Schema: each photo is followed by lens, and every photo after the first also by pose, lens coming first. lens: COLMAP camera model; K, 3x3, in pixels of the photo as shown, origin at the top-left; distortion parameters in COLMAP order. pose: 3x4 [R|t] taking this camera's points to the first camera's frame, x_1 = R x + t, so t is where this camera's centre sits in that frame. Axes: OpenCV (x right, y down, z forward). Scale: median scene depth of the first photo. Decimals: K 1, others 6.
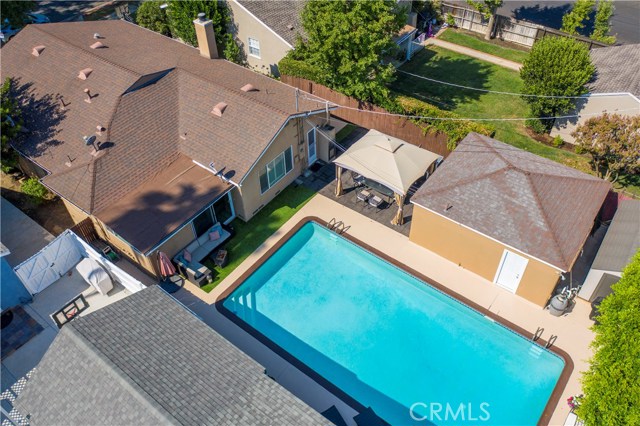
lens RADIAL K [[503.3, 0, 320.2], [0, 503.3, 212.2], [0, 0, 1]] dist [-0.007588, -0.003485]
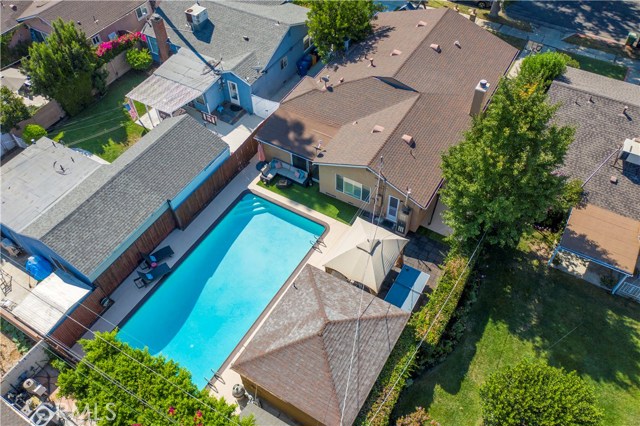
lens RADIAL K [[503.3, 0, 320.1], [0, 503.3, 213.1], [0, 0, 1]] dist [-0.007588, -0.003485]
pose [[0.109405, 0.776518, -0.620524, 0.783657], [-0.687710, 0.509874, 0.516802, -0.689377], [0.717695, 0.370199, 0.589802, 0.220009]]
